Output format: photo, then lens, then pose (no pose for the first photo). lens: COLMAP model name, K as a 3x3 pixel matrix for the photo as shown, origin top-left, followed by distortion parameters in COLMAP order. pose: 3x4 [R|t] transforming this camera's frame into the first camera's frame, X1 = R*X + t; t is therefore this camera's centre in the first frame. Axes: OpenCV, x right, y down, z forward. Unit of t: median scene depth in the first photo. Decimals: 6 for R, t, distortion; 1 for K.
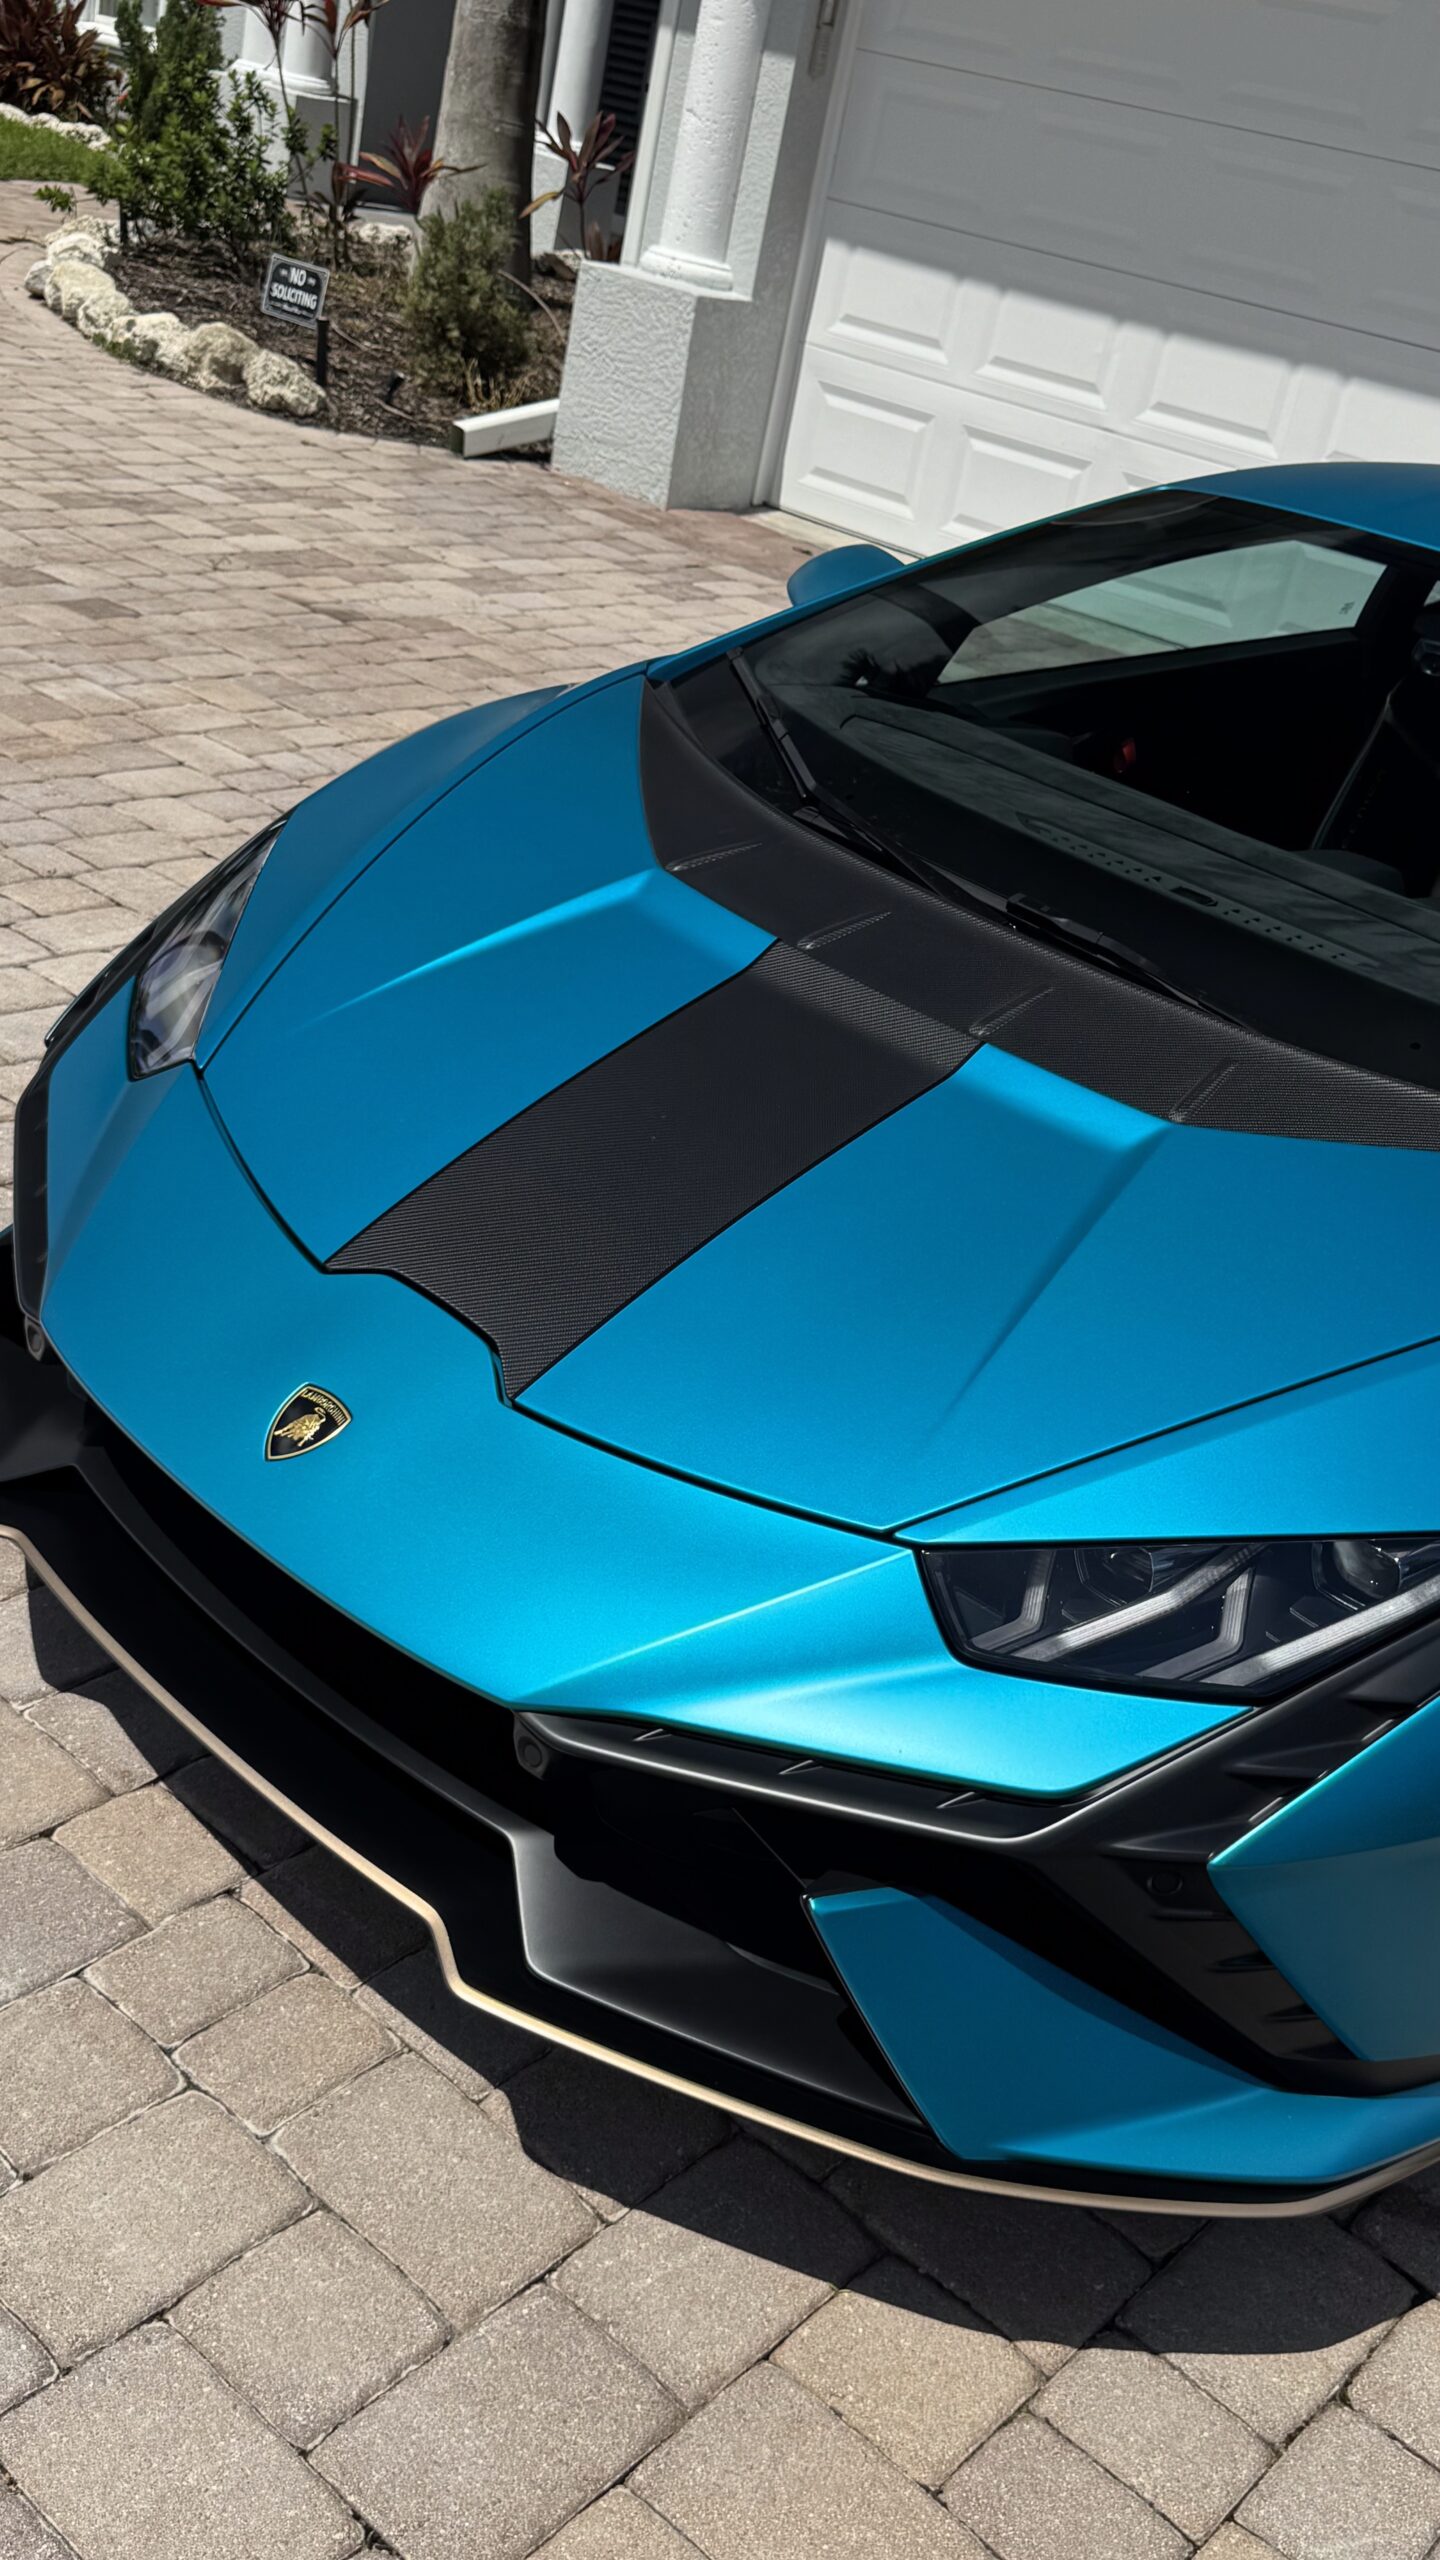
lens RADIAL K [[2566.5, 0, 720.0], [0, 2566.5, 1280.0], [0, 0, 1]] dist [0.063458, -0.143589]
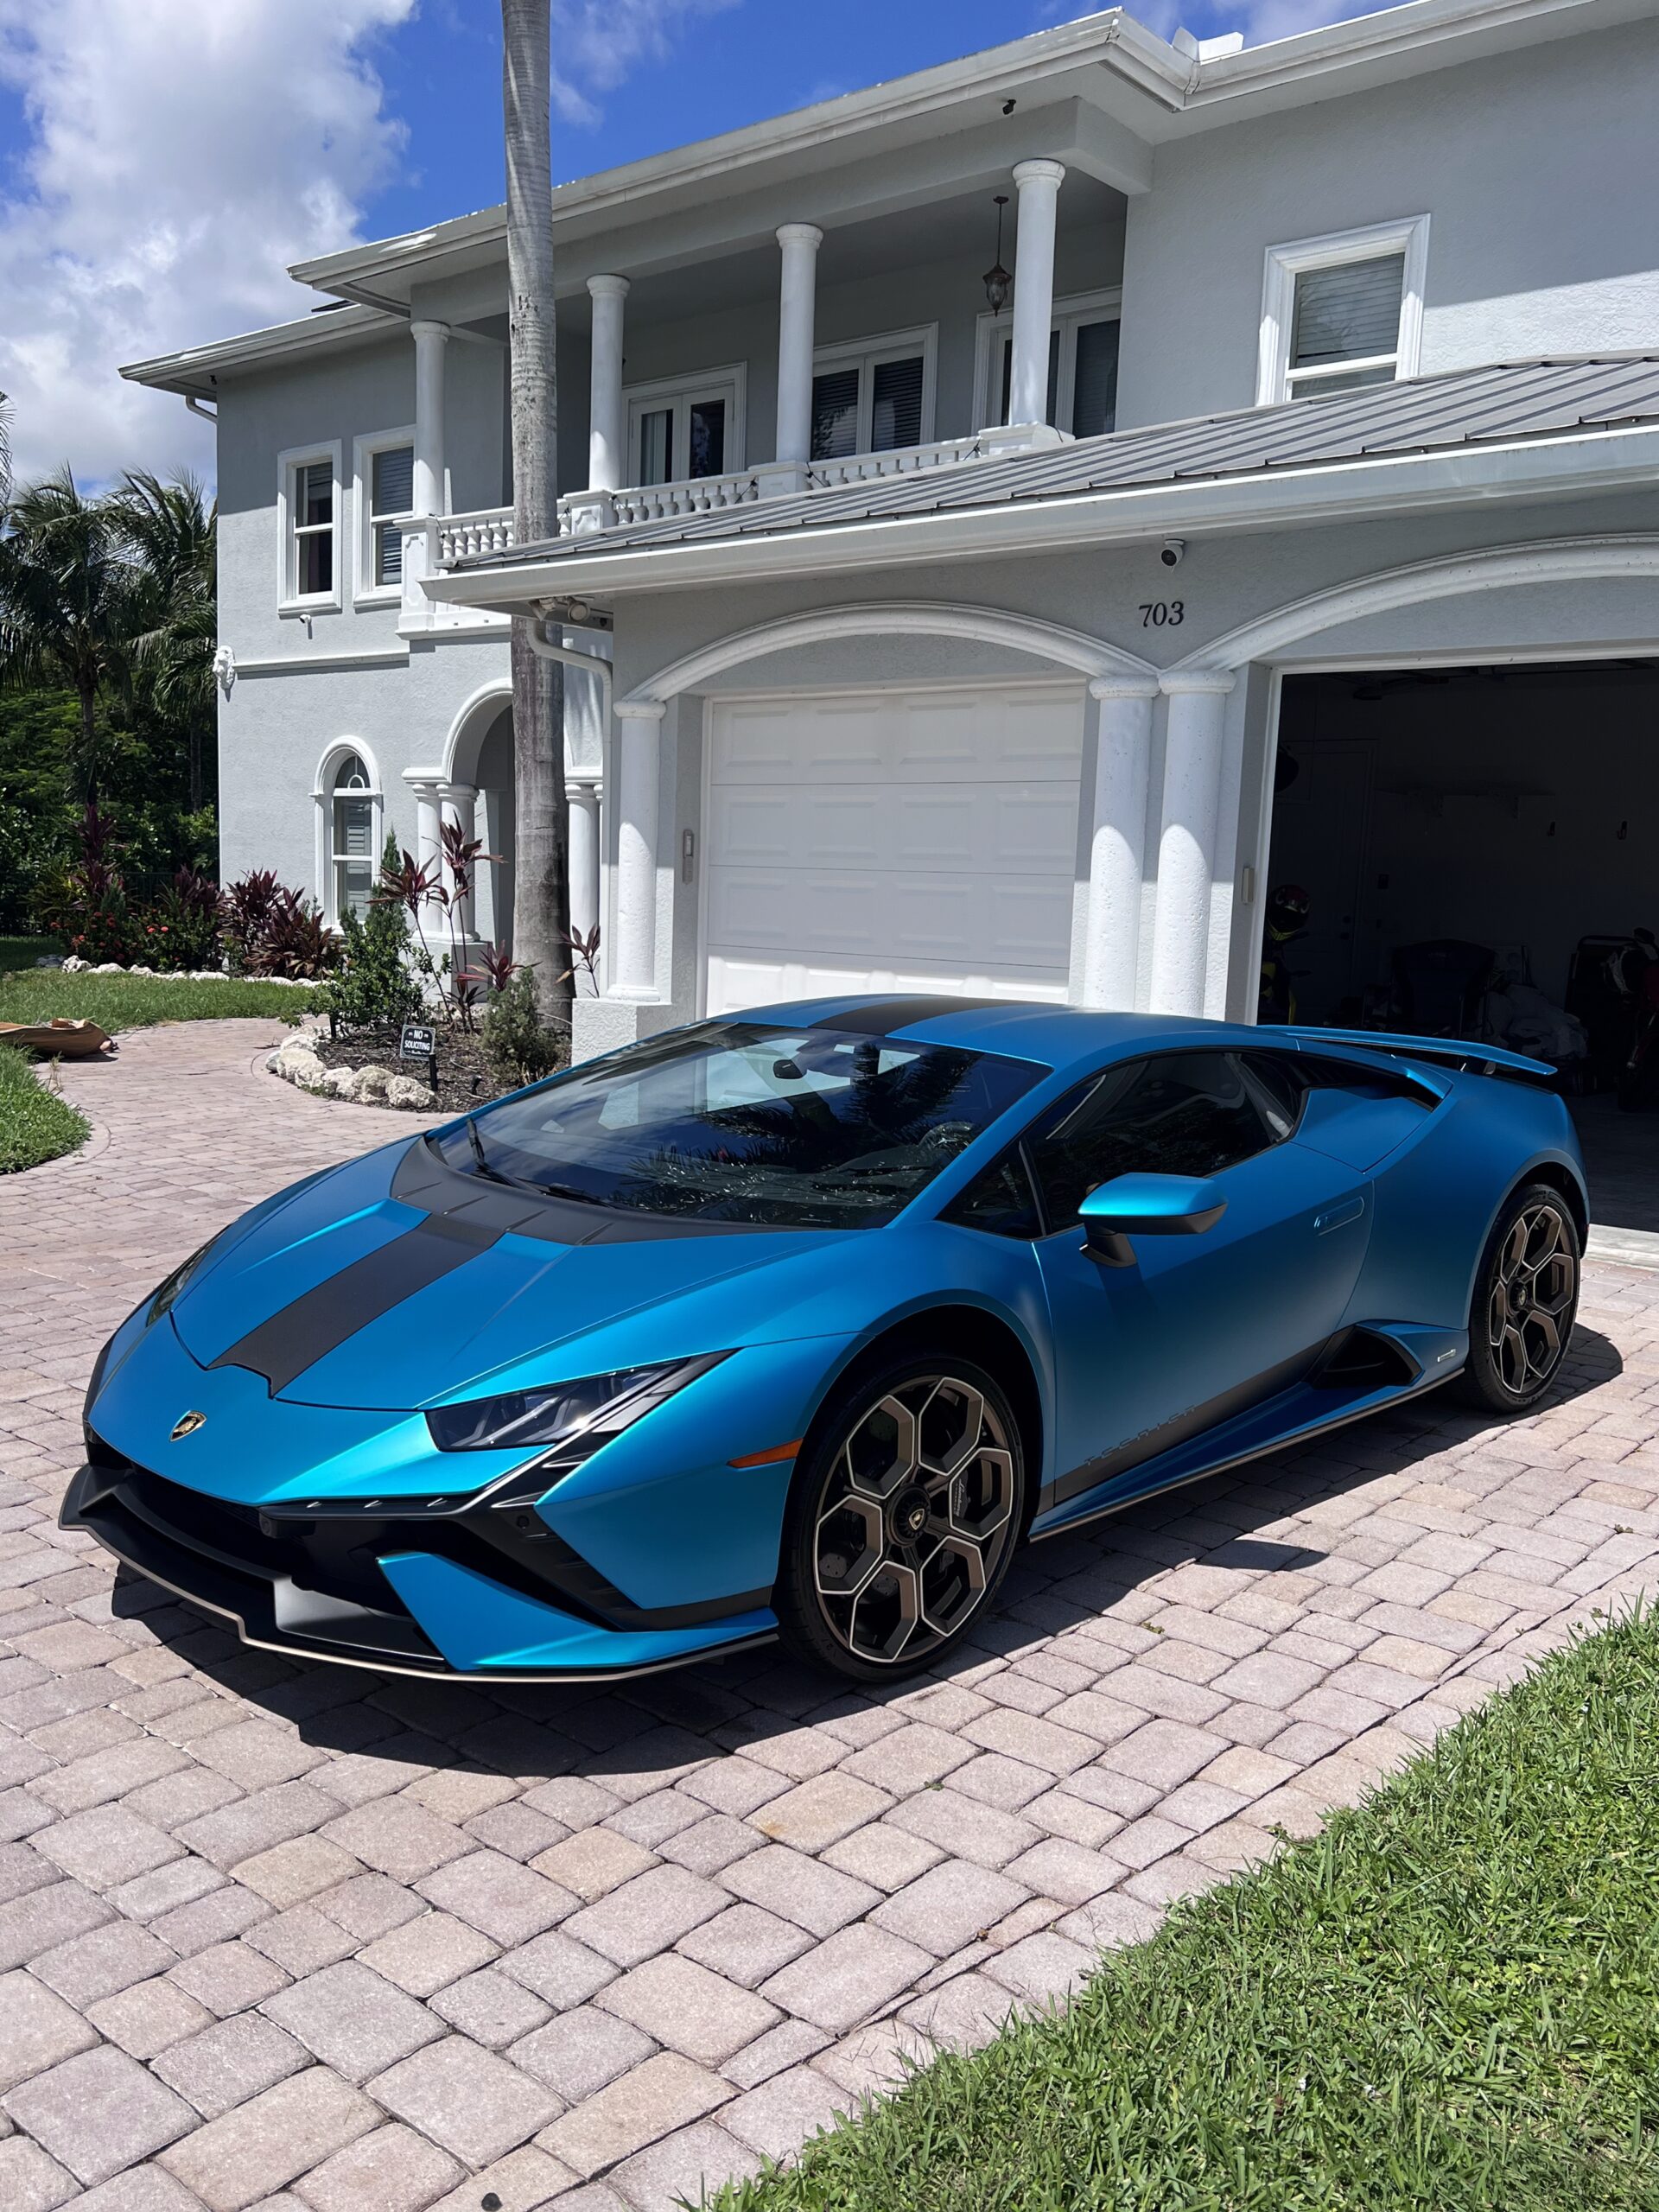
lens RADIAL K [[1854.1, 0, 829.5], [0, 1854.1, 1106.0], [0, 0, 1]] dist [0.127095, -0.282796]
pose [[0.987427, -0.158060, -0.002230, 0.105812], [0.149124, 0.936100, -0.318556, 0.095371], [0.052439, 0.314218, 0.947901, -0.151518]]
